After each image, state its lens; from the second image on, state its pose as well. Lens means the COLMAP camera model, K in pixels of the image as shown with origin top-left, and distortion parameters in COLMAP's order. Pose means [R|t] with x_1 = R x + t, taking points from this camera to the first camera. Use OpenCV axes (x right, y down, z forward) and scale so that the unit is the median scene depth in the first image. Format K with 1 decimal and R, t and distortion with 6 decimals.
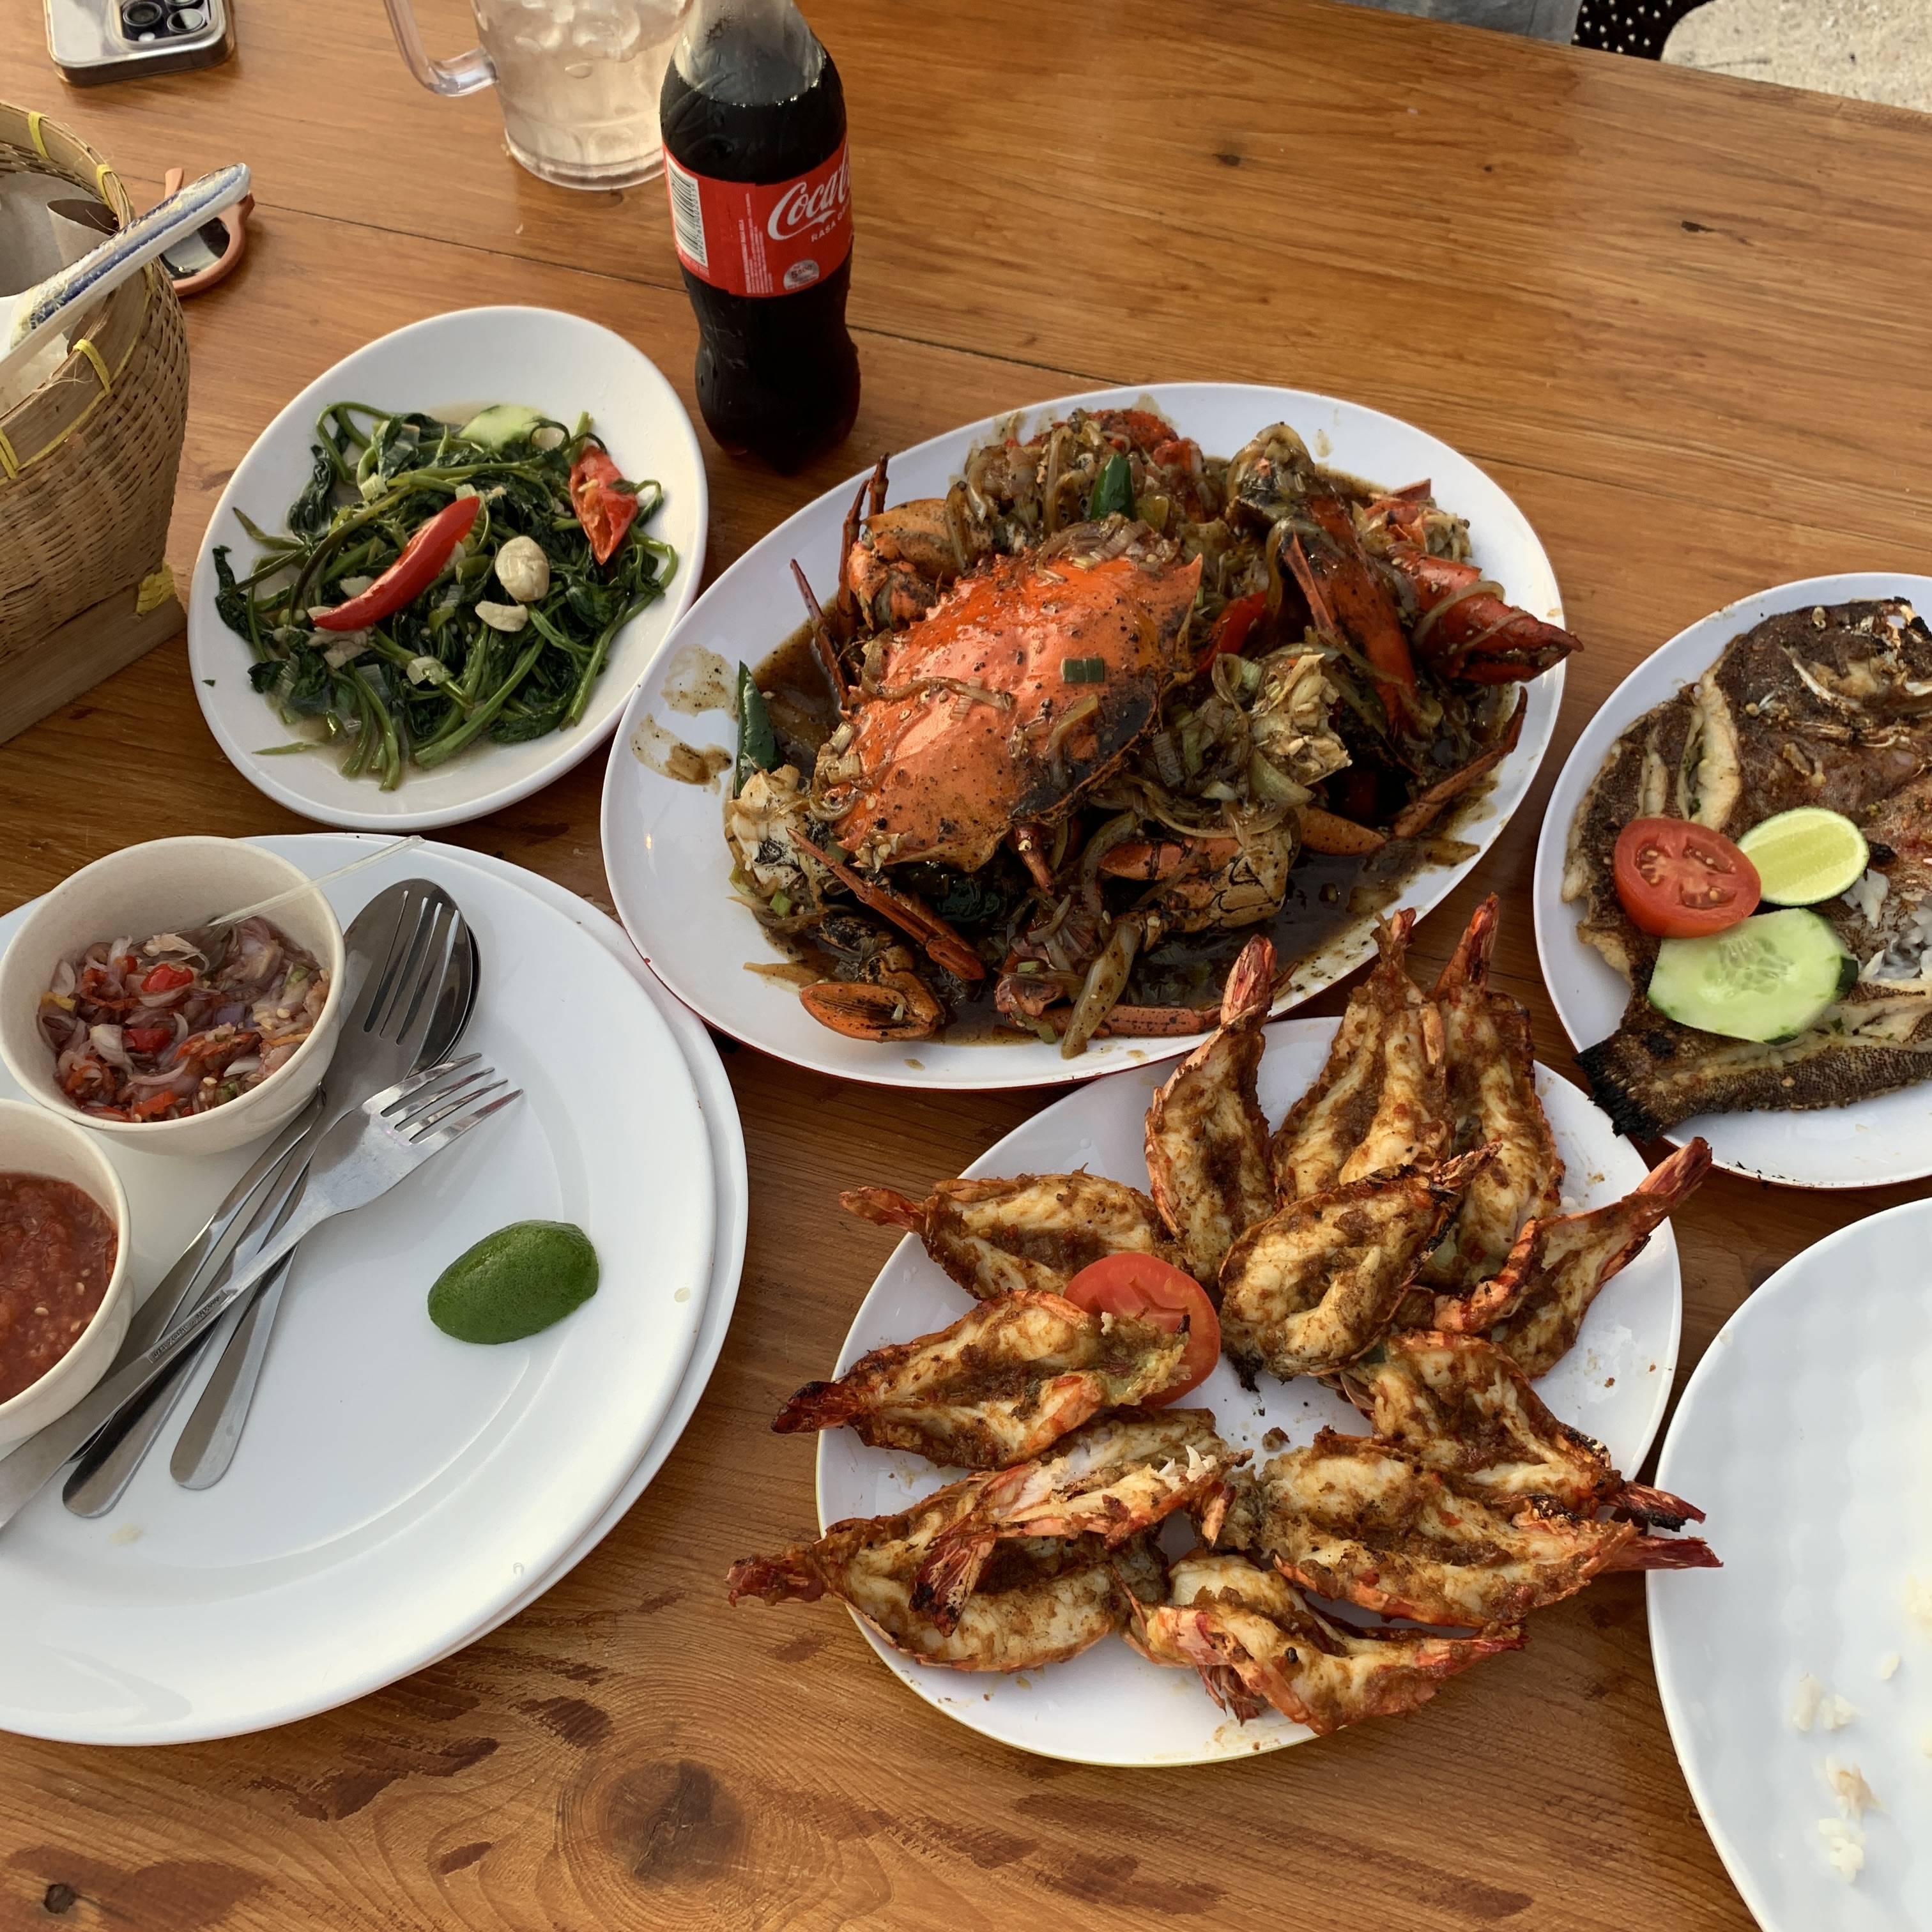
lens RADIAL K [[2047.5, 0, 966.0], [0, 2047.5, 966.0], [0, 0, 1]] dist [0.177924, -0.480752]
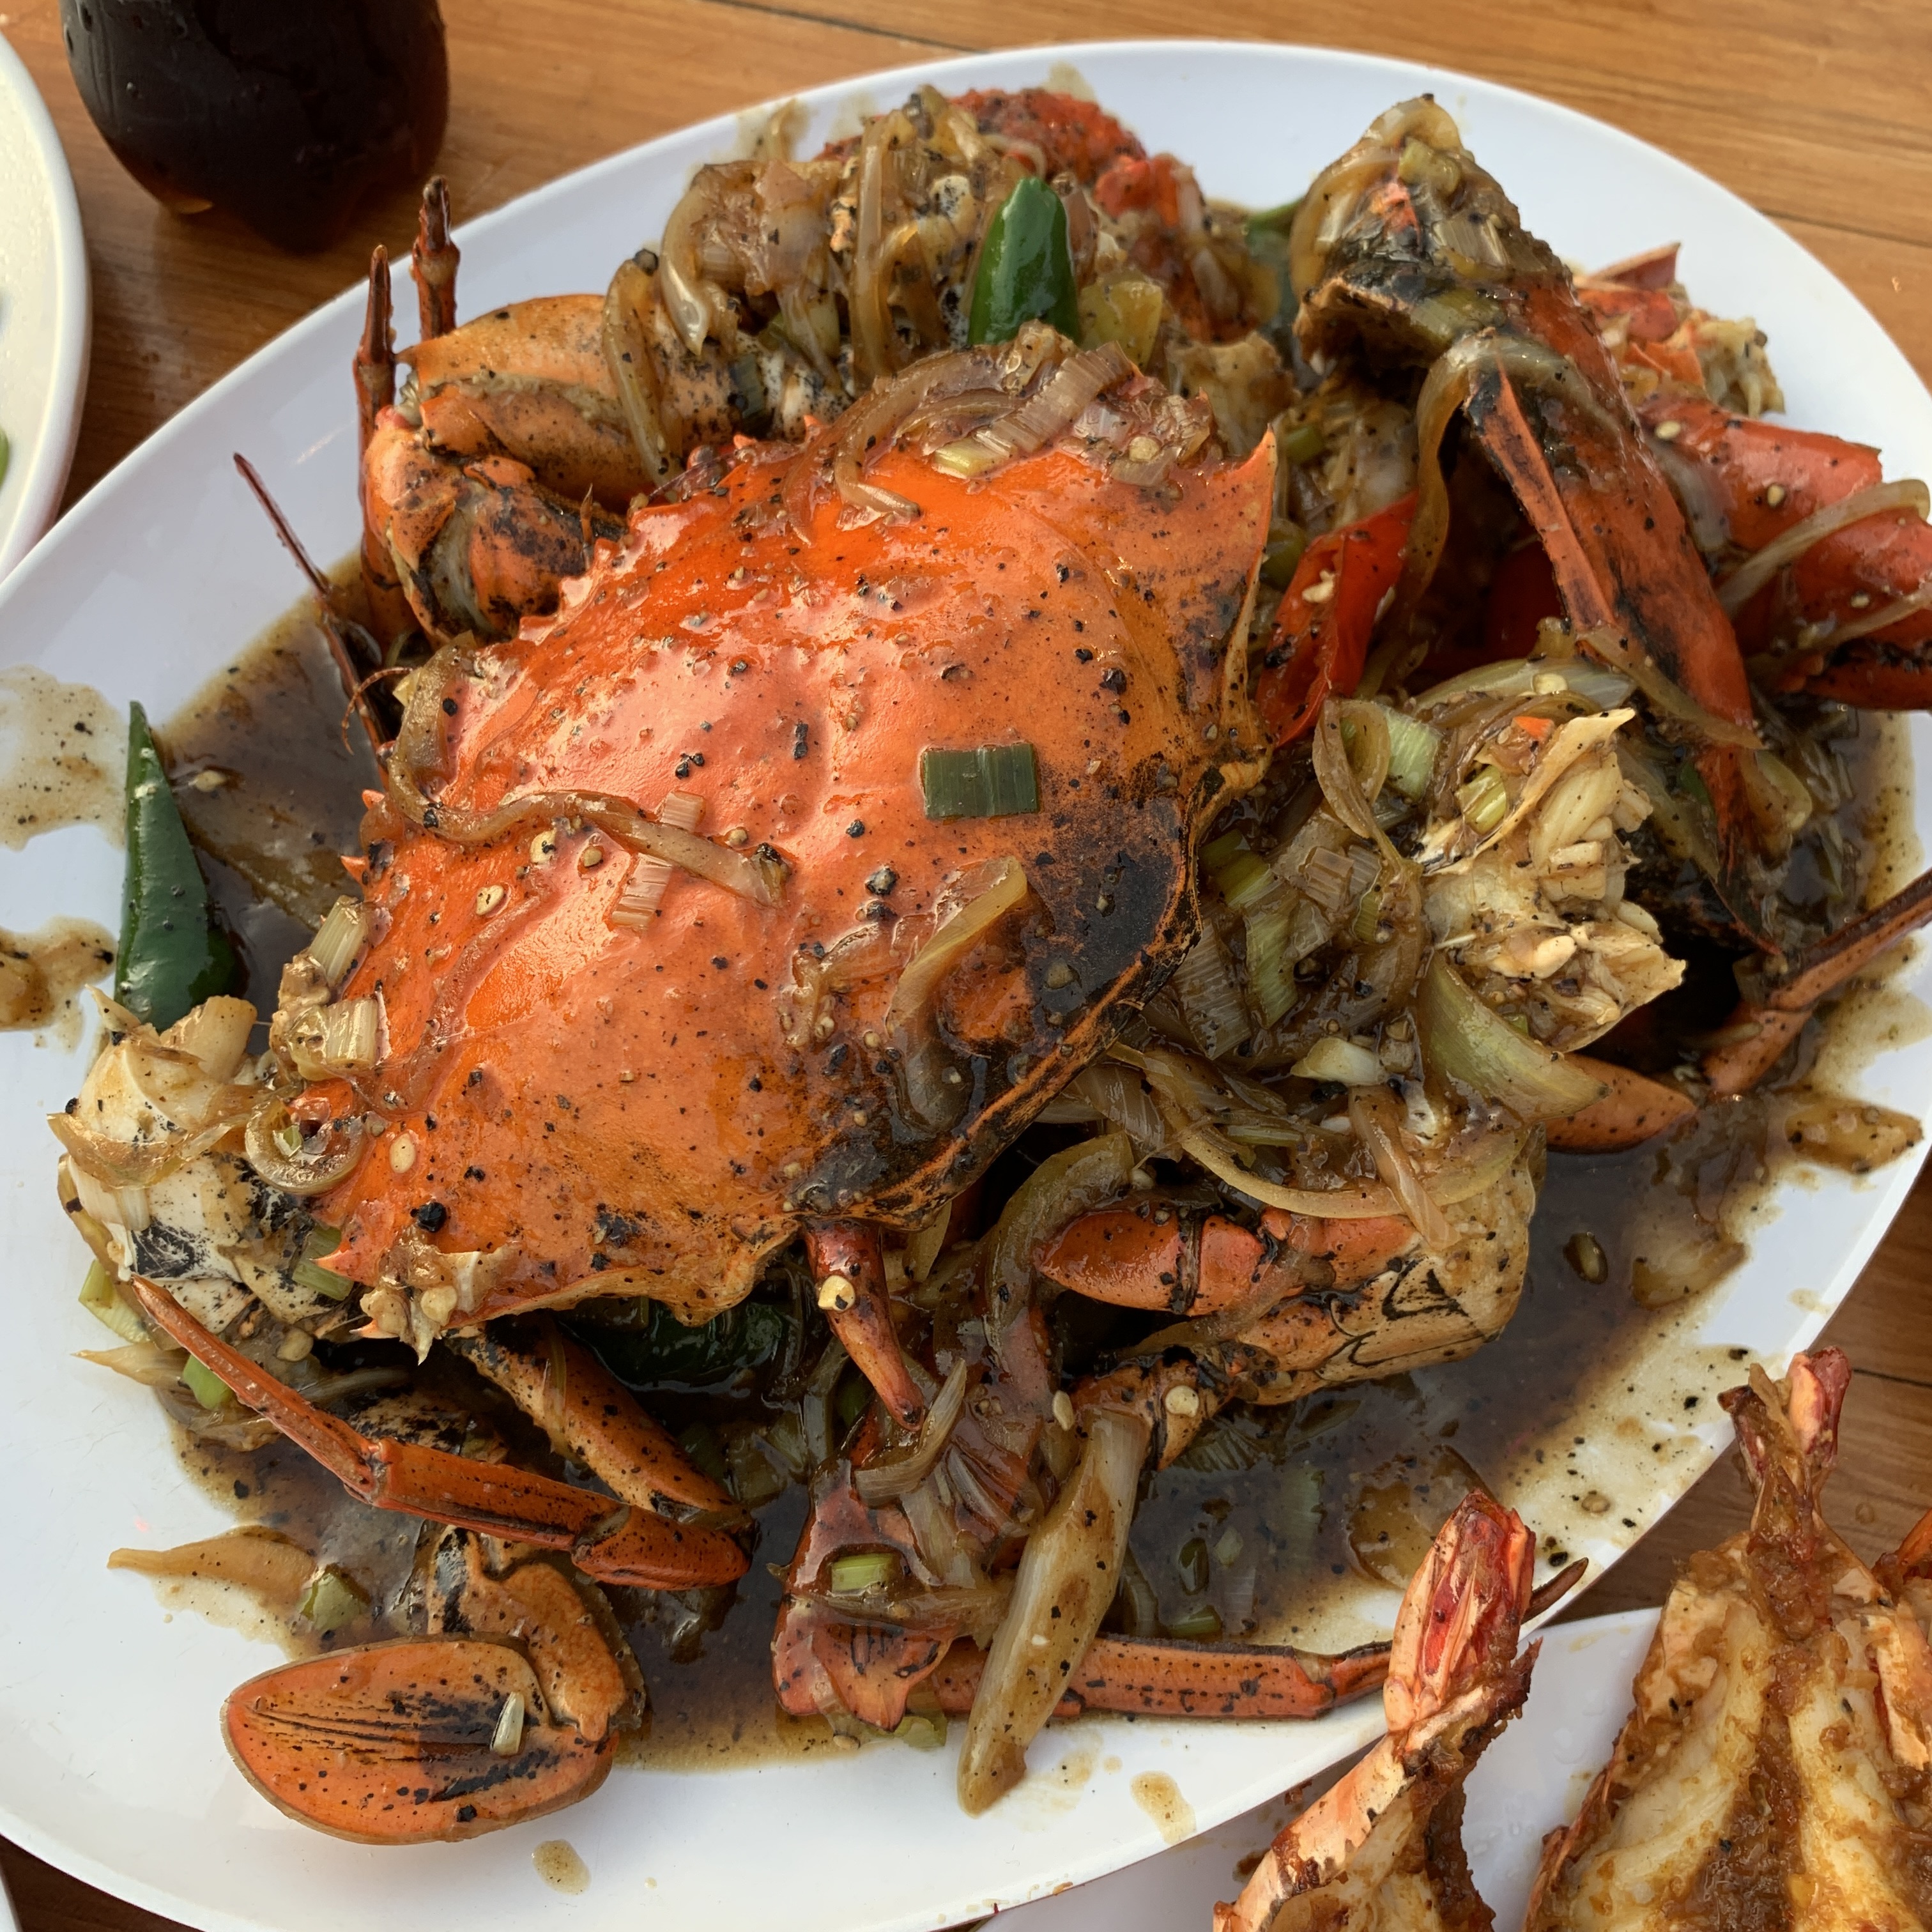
lens RADIAL K [[2011.1, 0, 1005.0], [0, 2011.1, 965.8], [0, 0, 1]] dist [0.129846, -0.404627]
pose [[0.994893, -0.044564, 0.090561, 0.027620], [0.036110, 0.995017, 0.092940, -0.140209], [-0.094251, -0.089196, 0.991545, 0.633906]]
